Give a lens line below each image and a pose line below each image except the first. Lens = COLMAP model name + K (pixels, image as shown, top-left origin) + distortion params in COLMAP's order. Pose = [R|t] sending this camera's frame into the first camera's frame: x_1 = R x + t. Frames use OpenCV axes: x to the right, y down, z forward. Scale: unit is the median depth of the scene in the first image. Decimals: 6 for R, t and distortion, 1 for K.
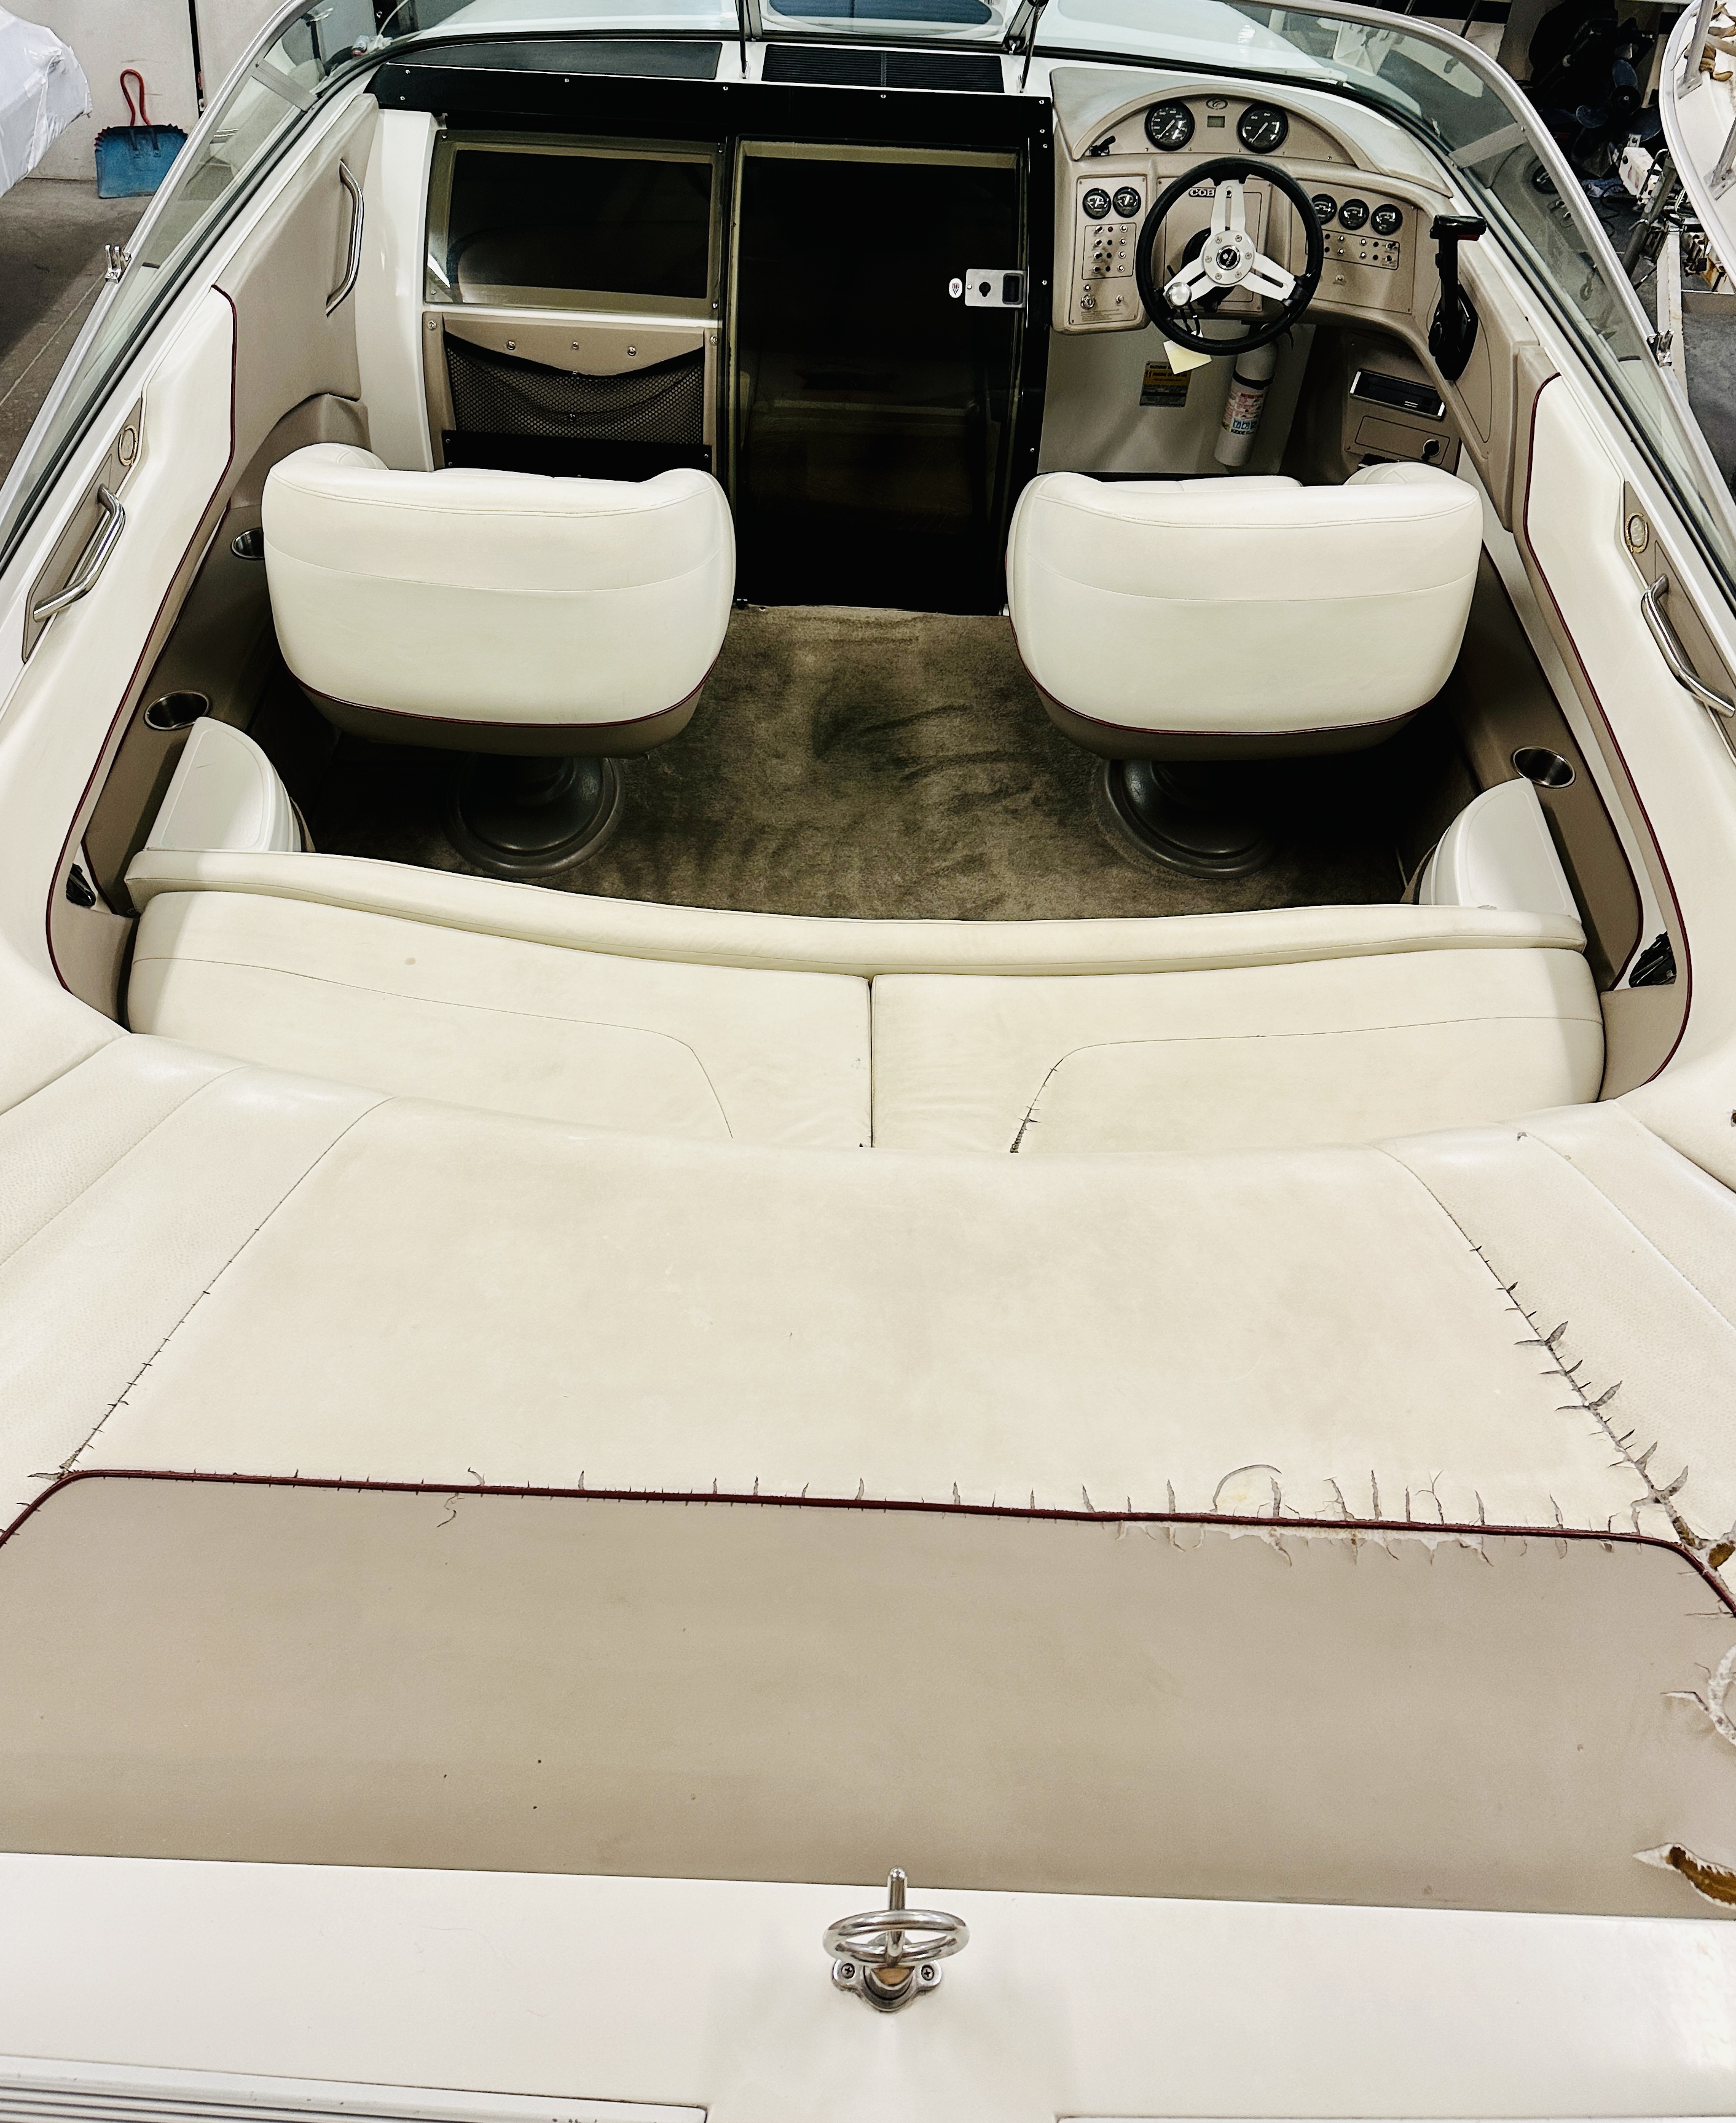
lens RADIAL K [[1890.7, 0, 824.0], [0, 1890.7, 967.5], [0, 0, 1]] dist [0.155790, -0.389645]
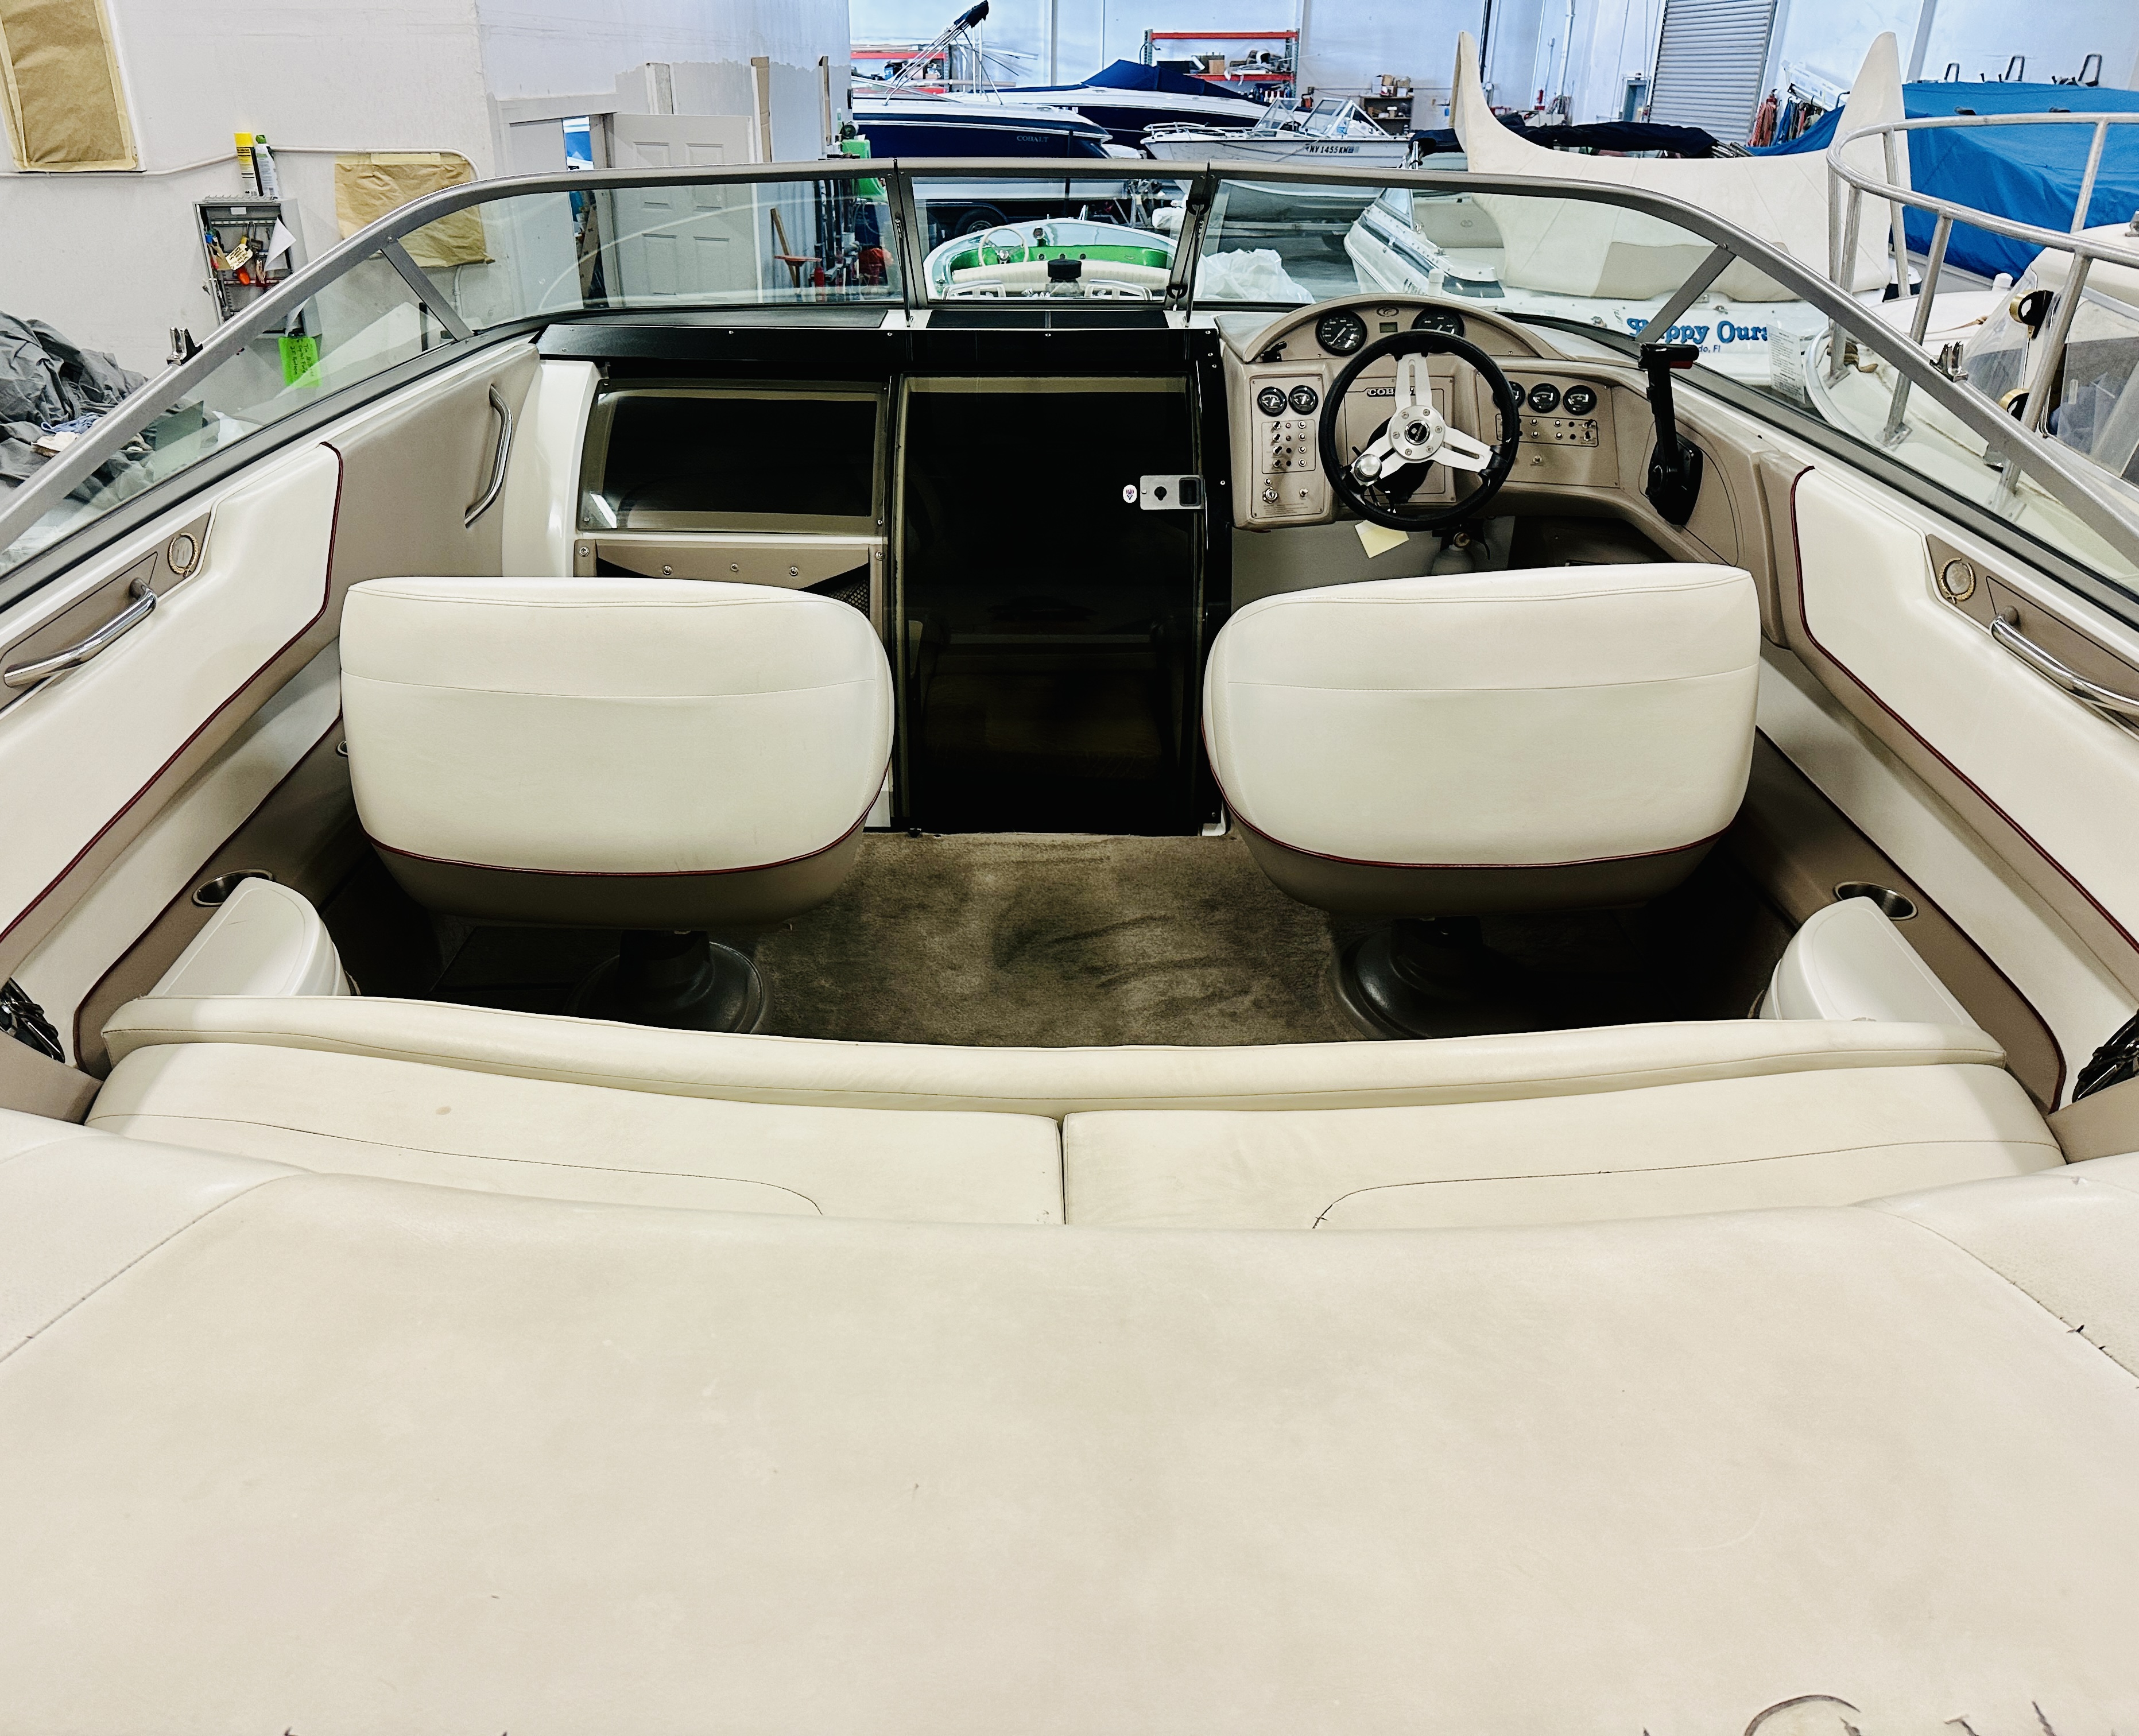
lens RADIAL K [[1808.9, 0, 981.2], [0, 1808.9, 795.1], [0, 0, 1]] dist [0.105248, -0.209083]
pose [[0.999150, -0.034918, -0.021897, 0.009301], [0.026149, 0.947704, -0.318077, 0.076807], [0.031858, 0.317234, 0.947812, 0.191766]]
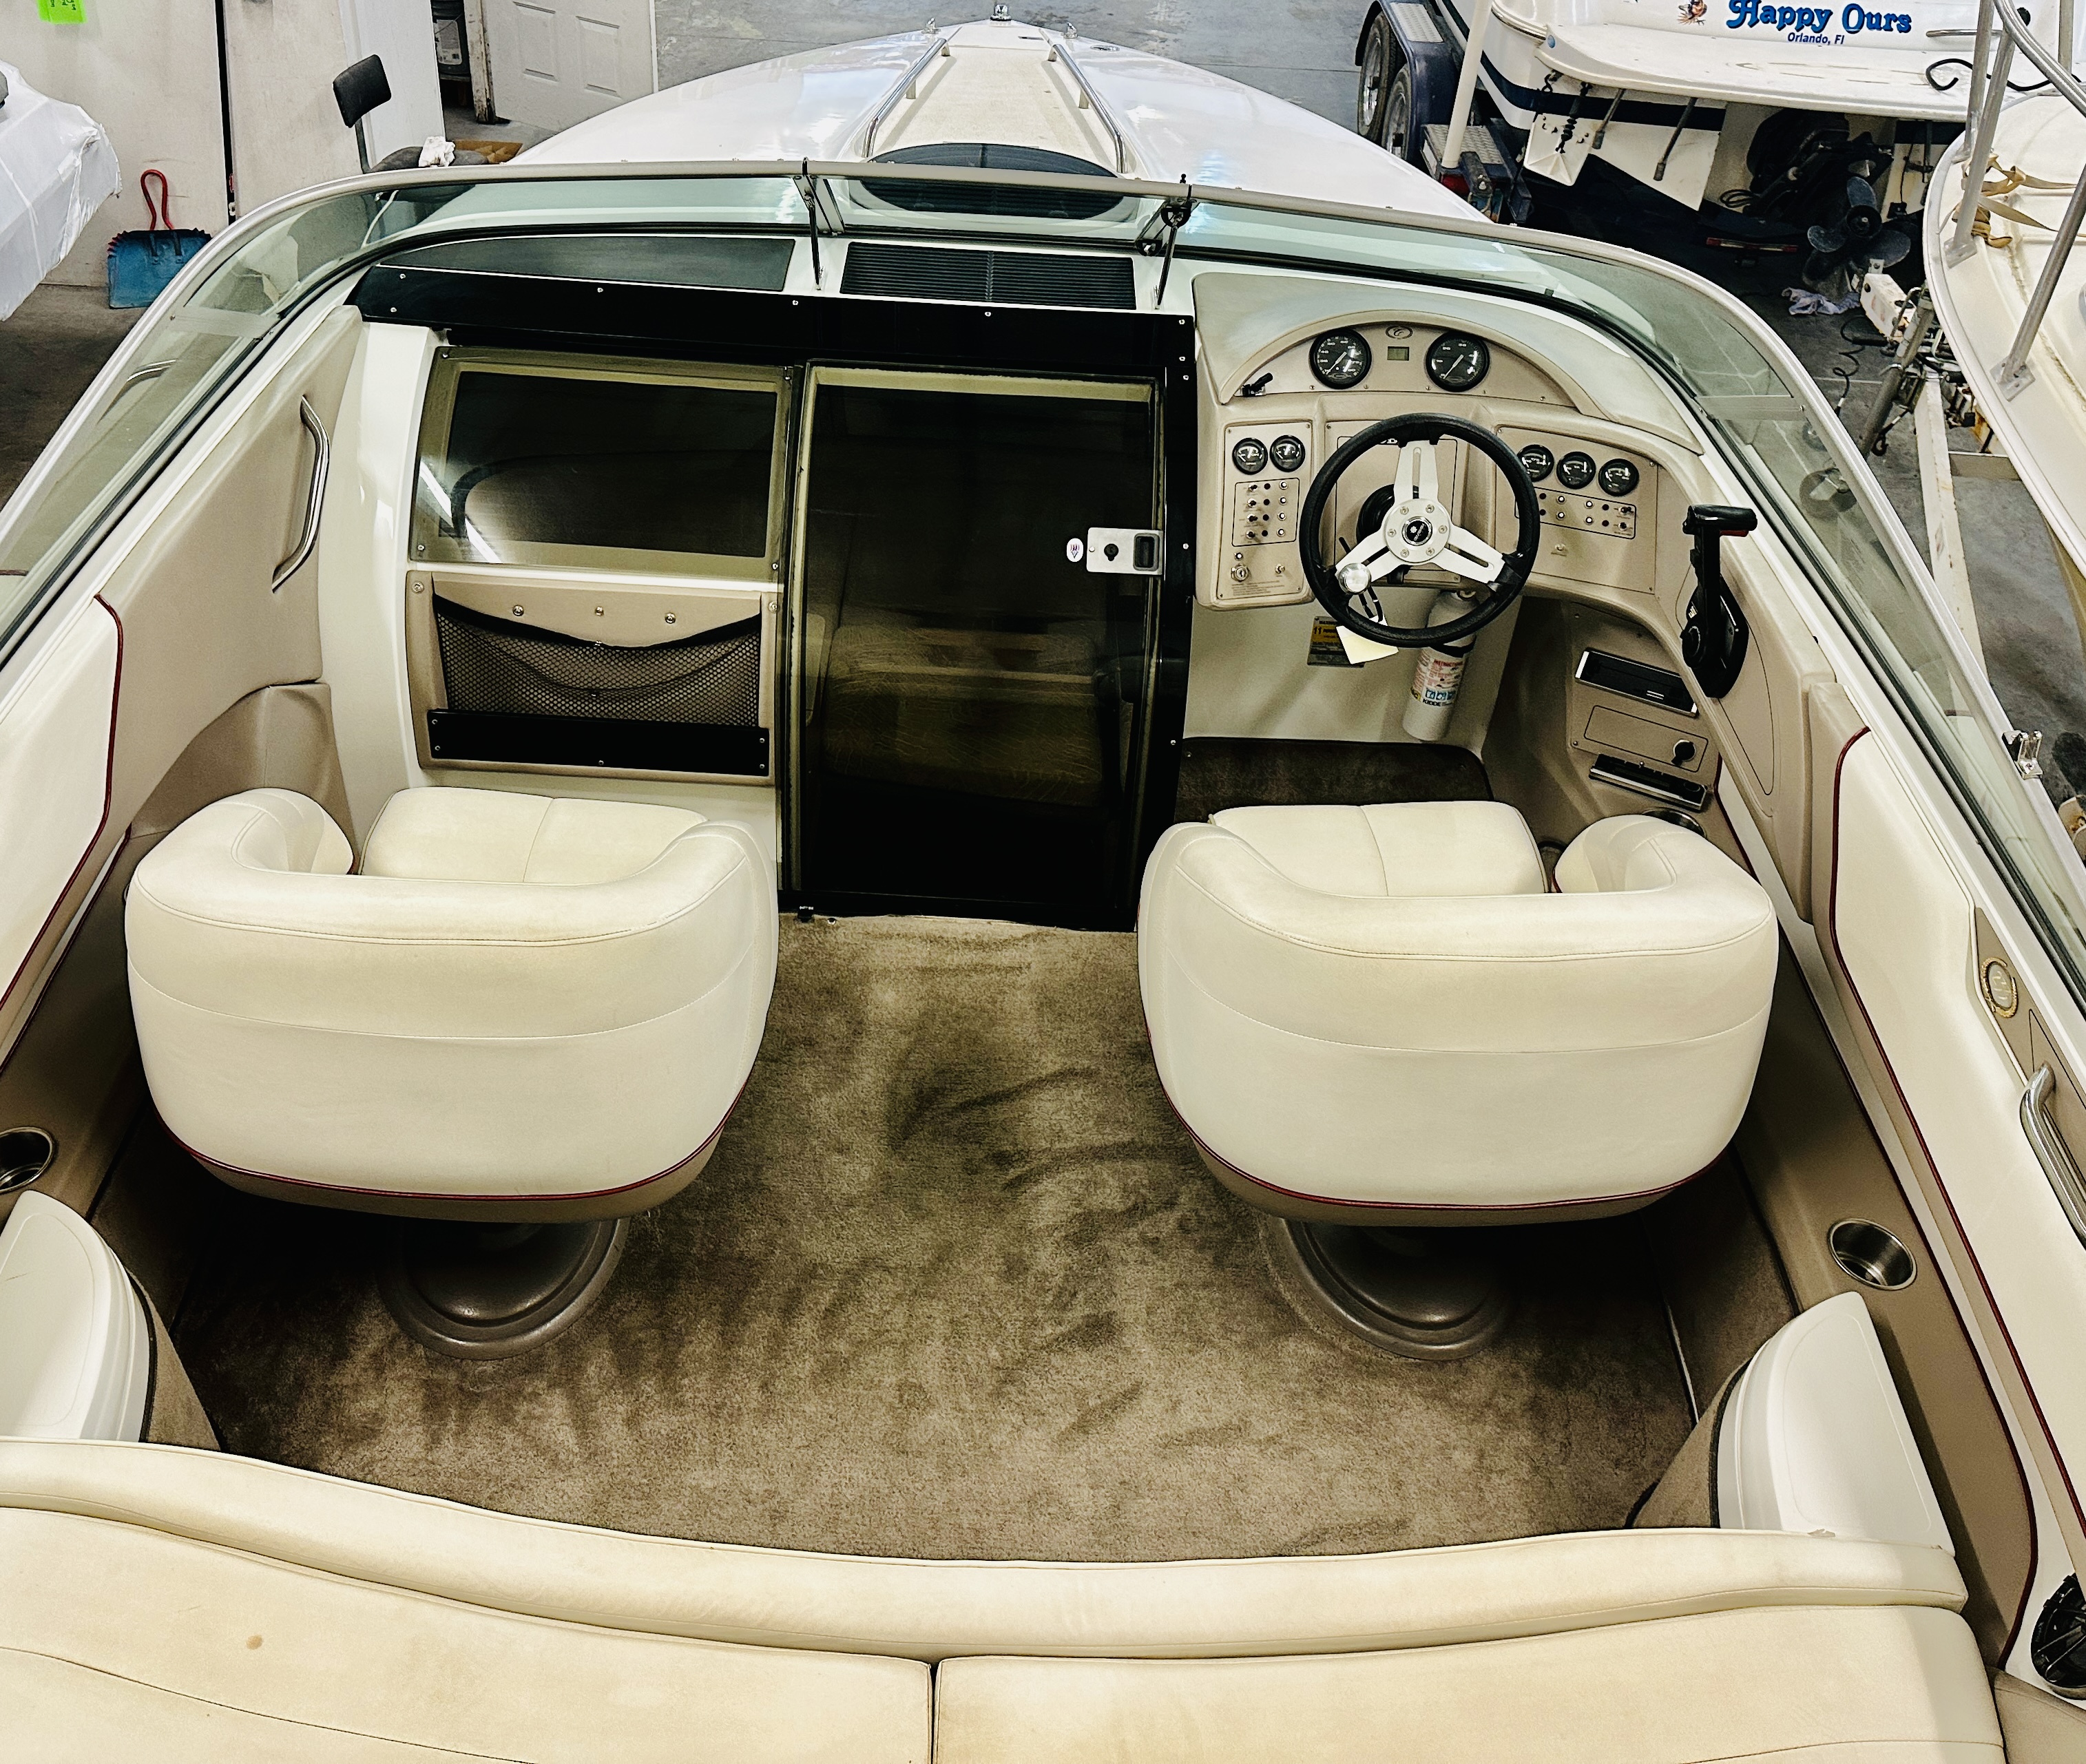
lens RADIAL K [[2173.9, 0, 946.8], [0, 2173.9, 742.4], [0, 0, 1]] dist [0.184785, -0.399380]
pose [[0.999952, 0.008582, -0.004784, 0.020726], [-0.009228, 0.987497, -0.157368, -0.134835], [0.003374, 0.157404, 0.987529, 0.115041]]
